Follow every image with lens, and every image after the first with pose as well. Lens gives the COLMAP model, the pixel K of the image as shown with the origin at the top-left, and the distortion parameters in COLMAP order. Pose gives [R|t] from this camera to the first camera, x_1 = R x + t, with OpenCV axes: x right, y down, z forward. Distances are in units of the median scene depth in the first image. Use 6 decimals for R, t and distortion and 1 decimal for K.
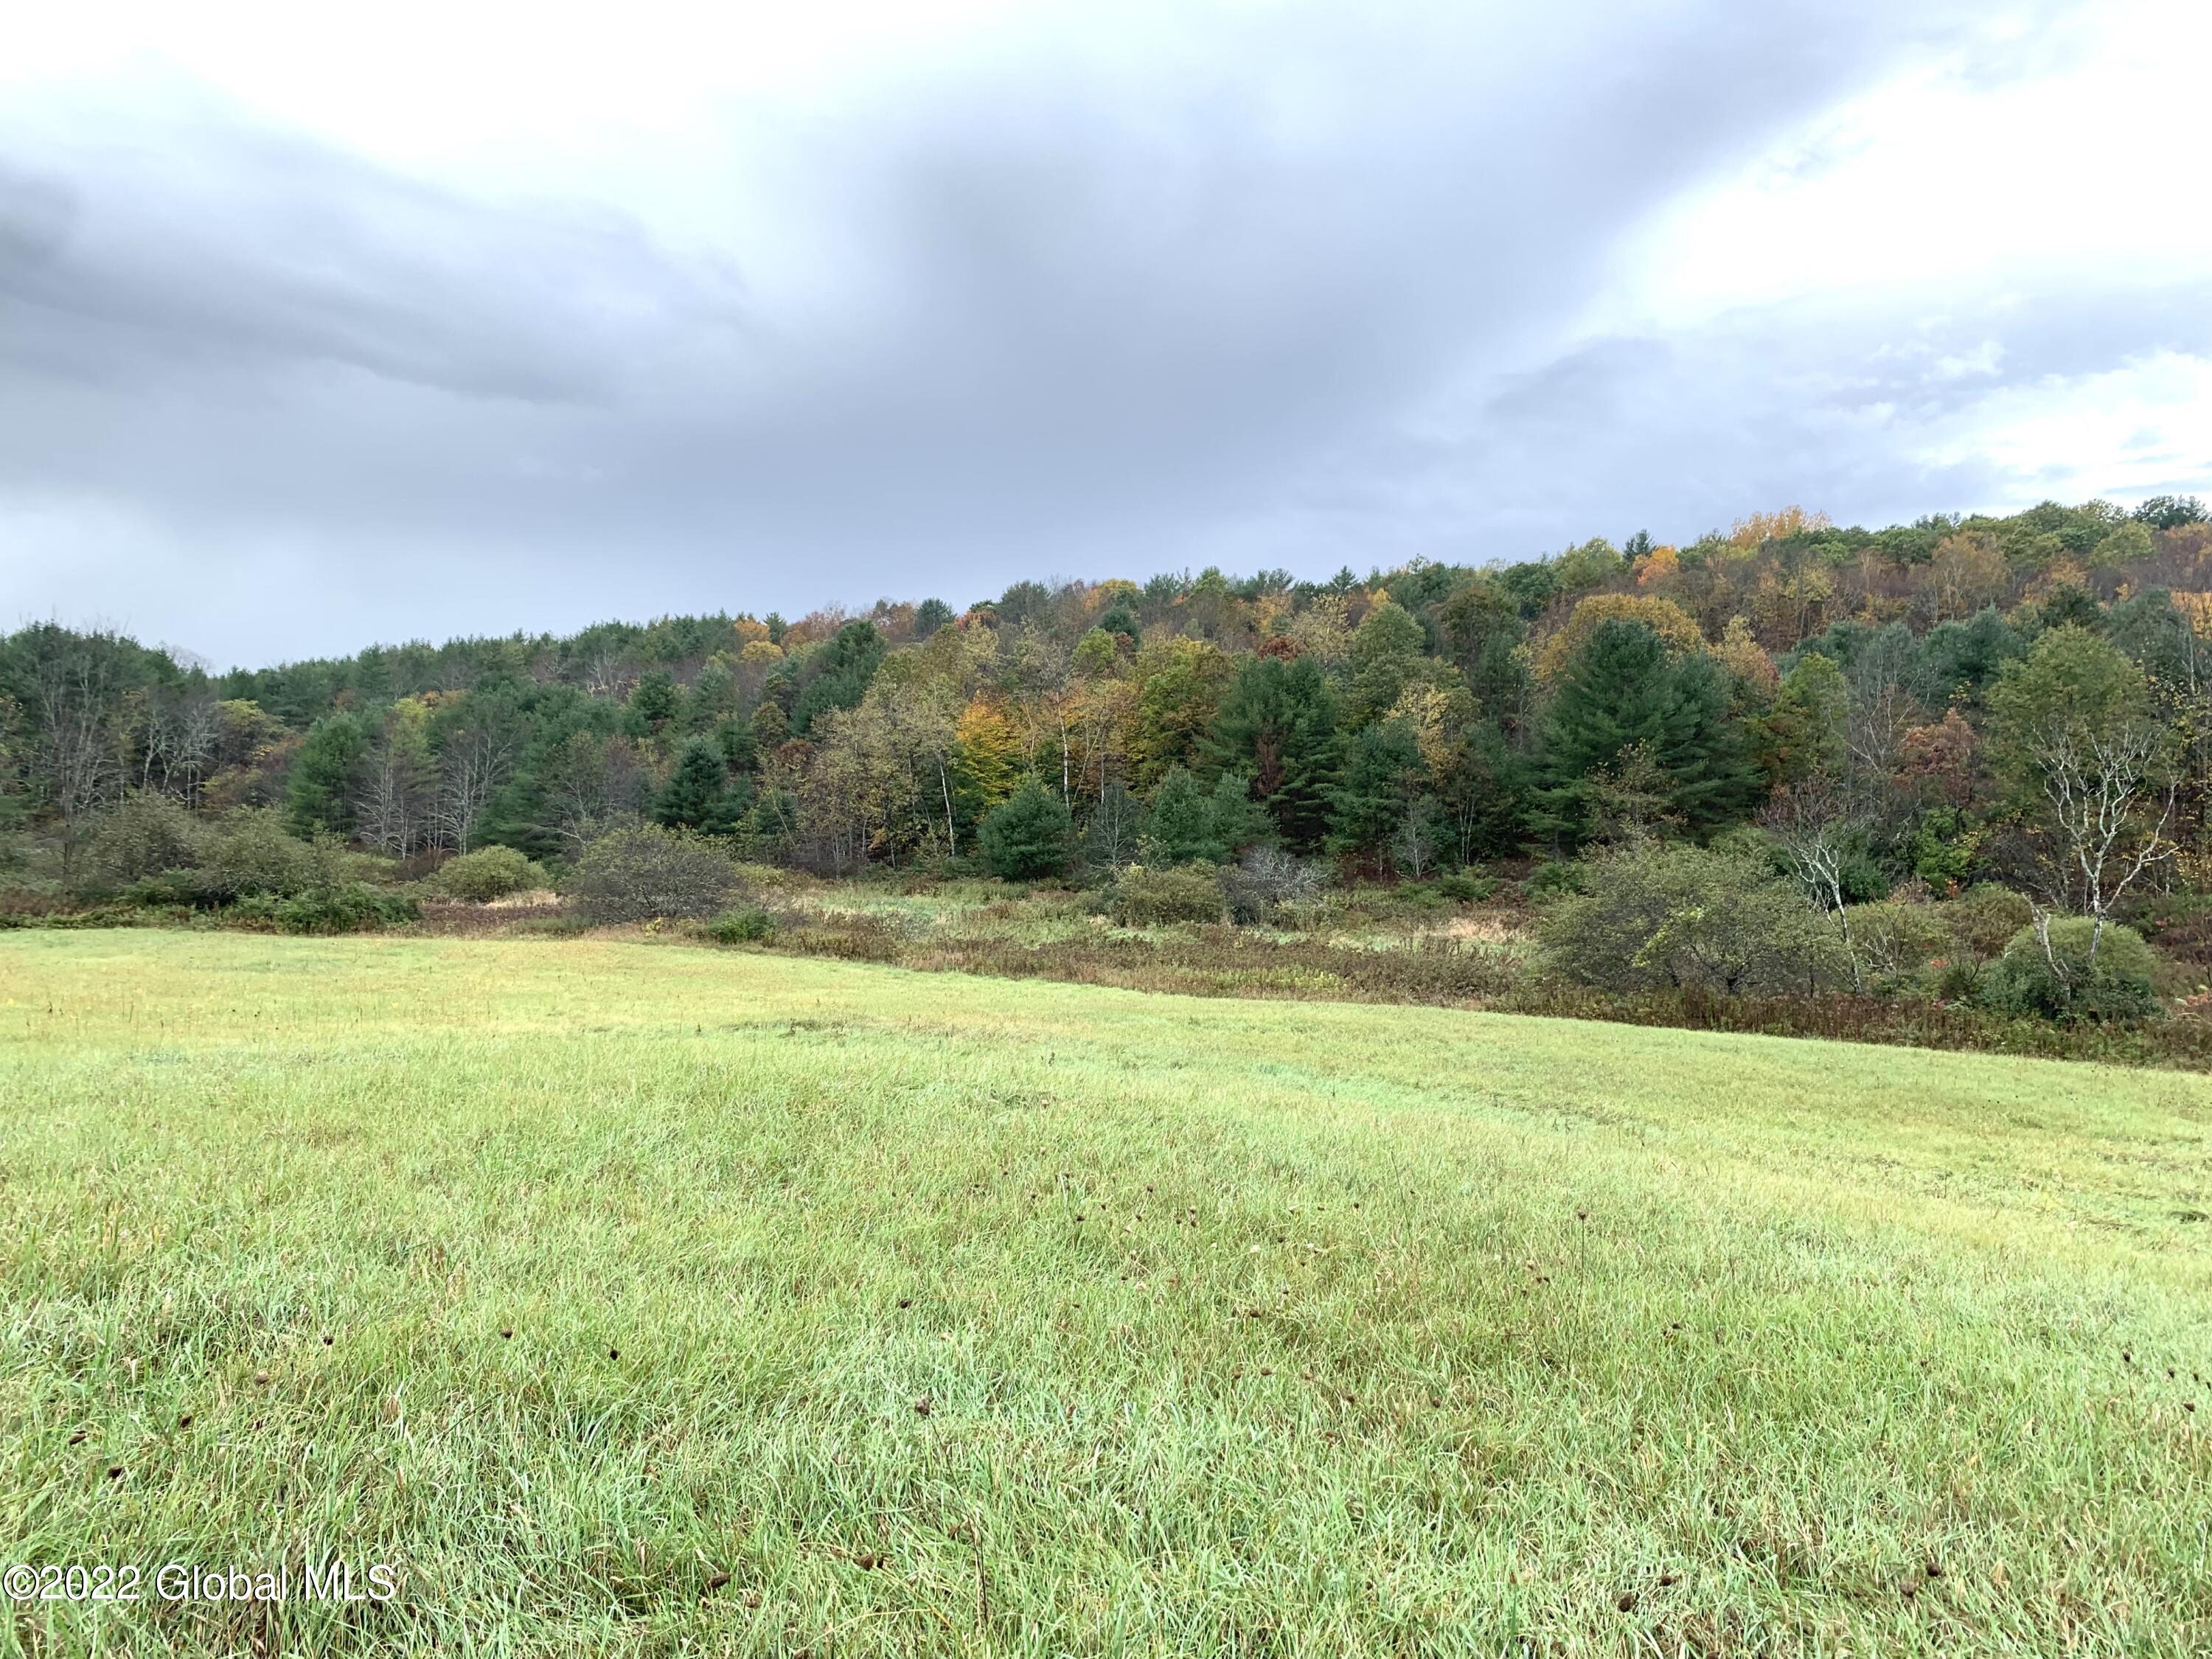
lens RADIAL K [[1638.9, 0, 1059.7], [0, 1638.9, 847.1], [0, 0, 1]] dist [-0.005789, -0.020327]
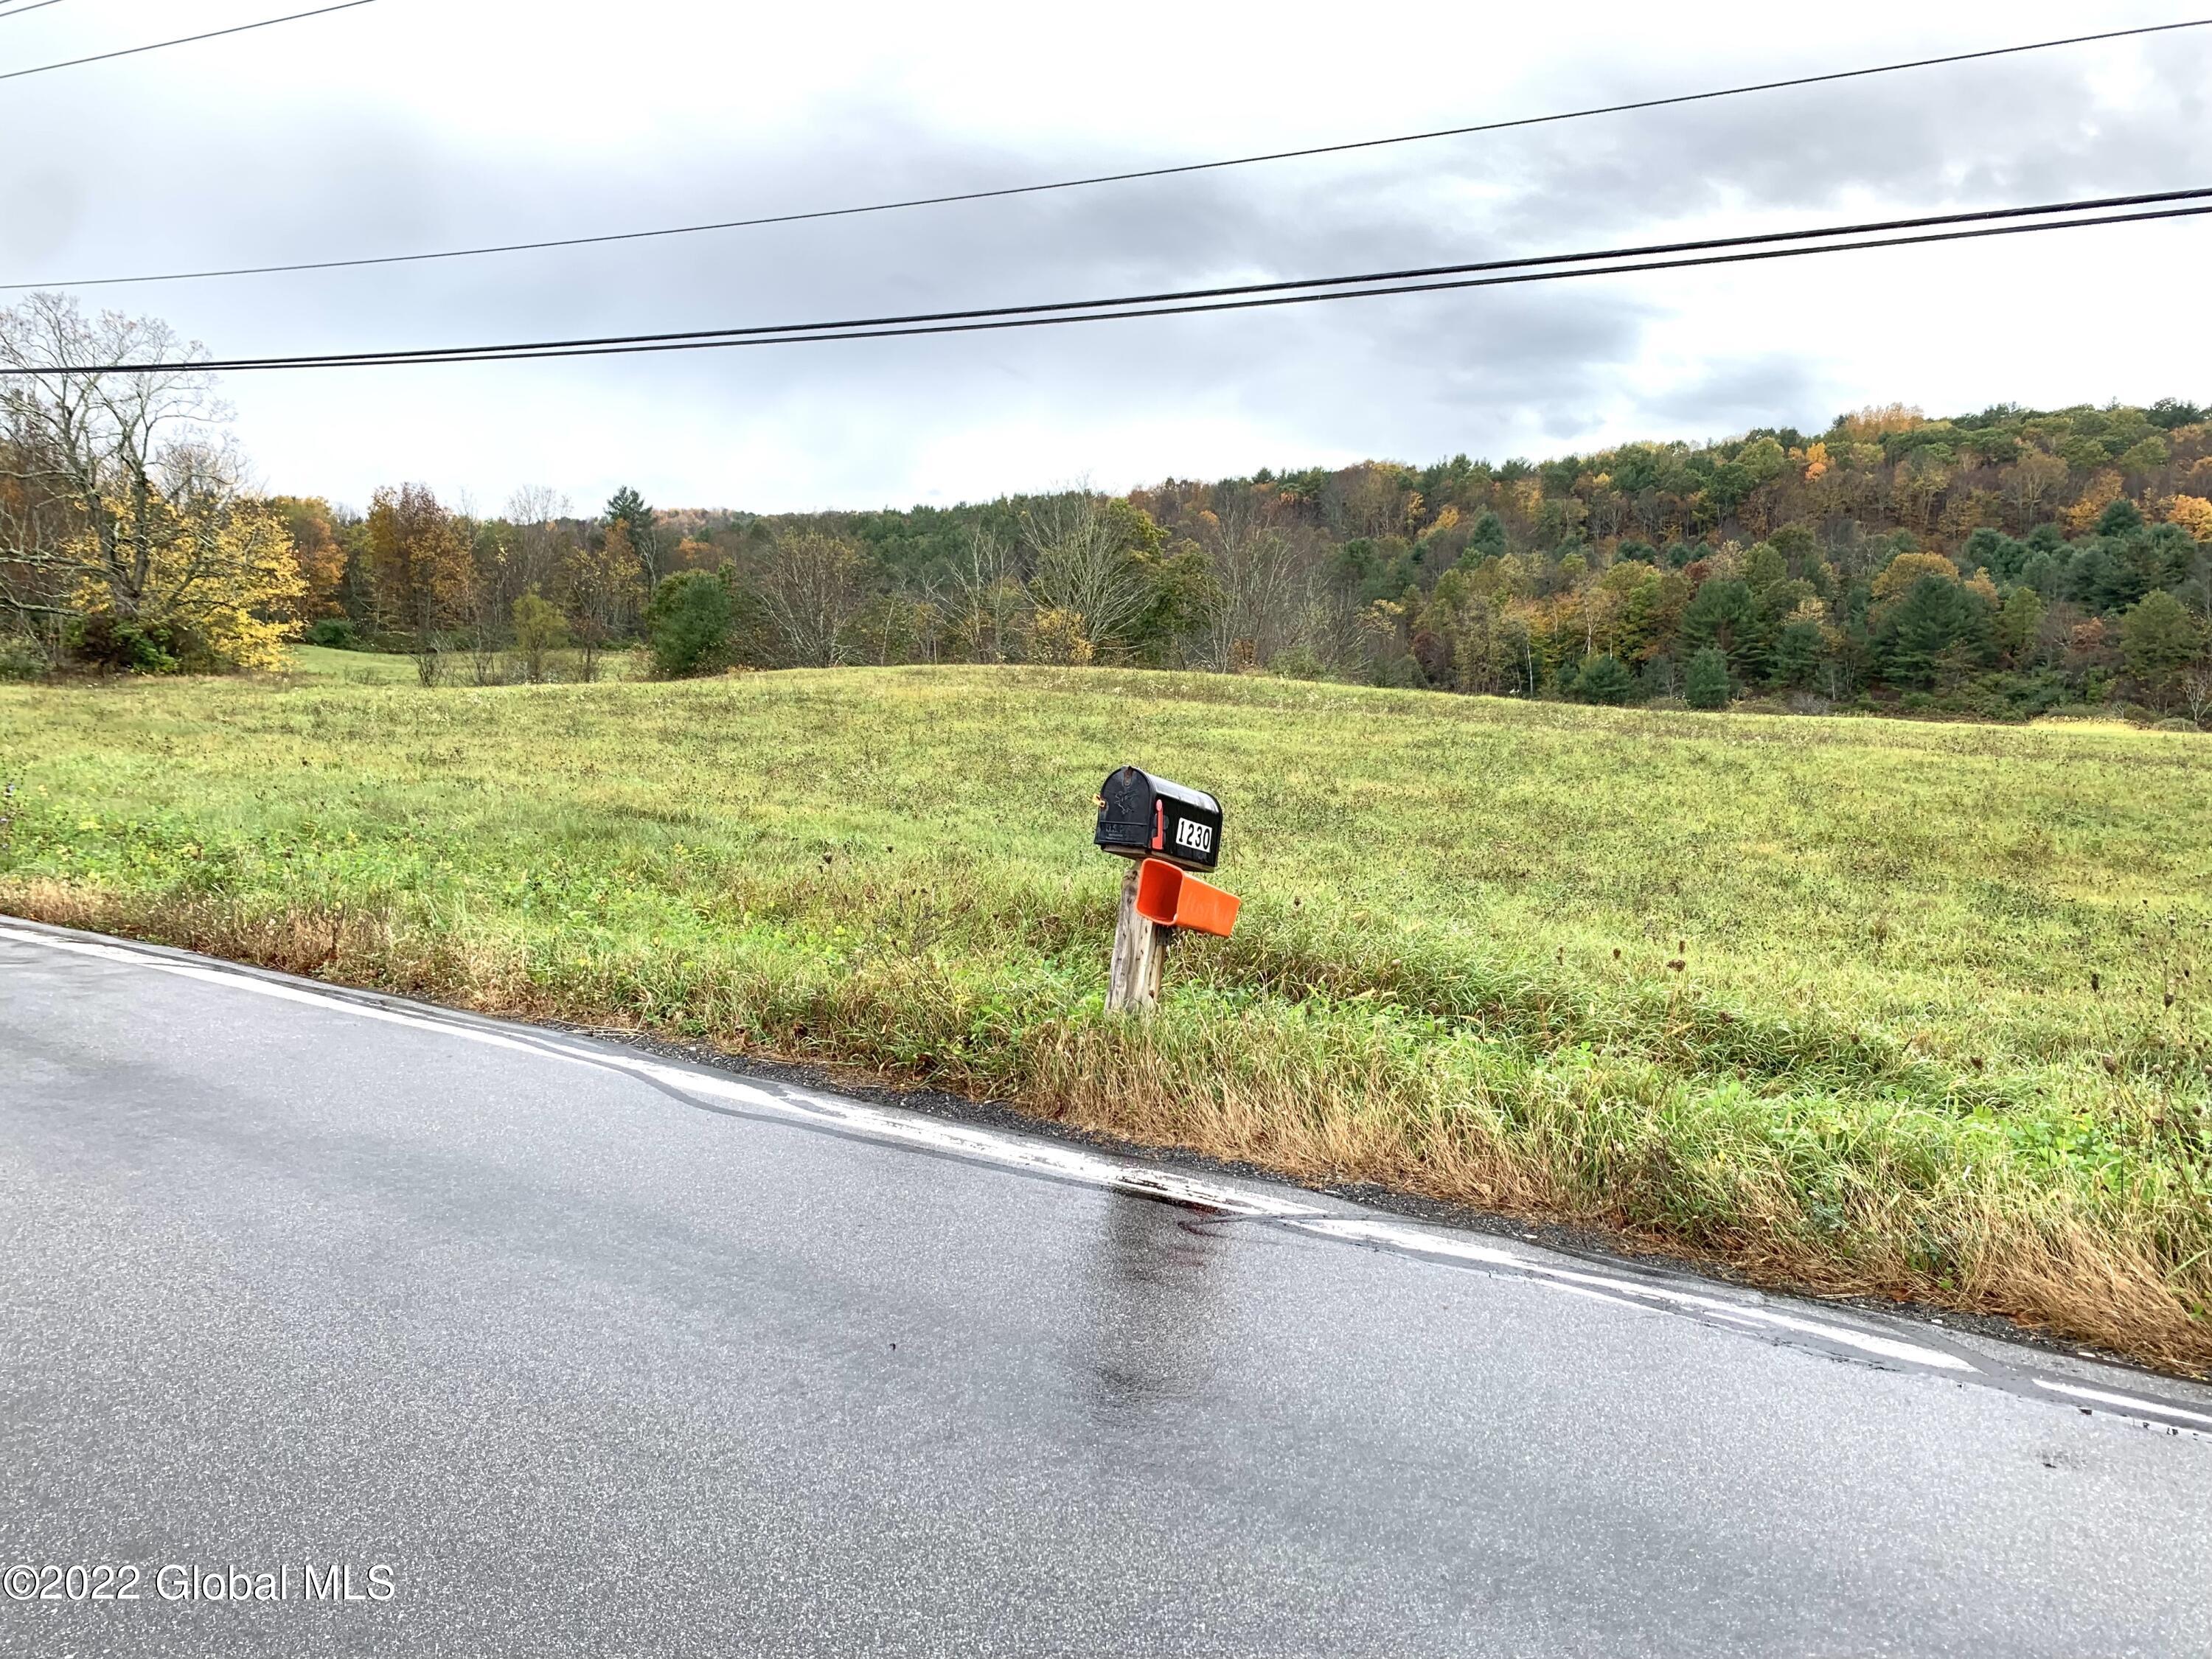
lens RADIAL K [[1638.9, 0, 1093.7], [0, 1638.9, 814.8], [0, 0, 1]] dist [-0.005789, -0.020327]
pose [[0.999150, -0.027211, 0.030951, -0.822863], [0.023916, 0.994469, 0.102269, -0.075156], [-0.033563, -0.101442, 0.994275, -1.087445]]
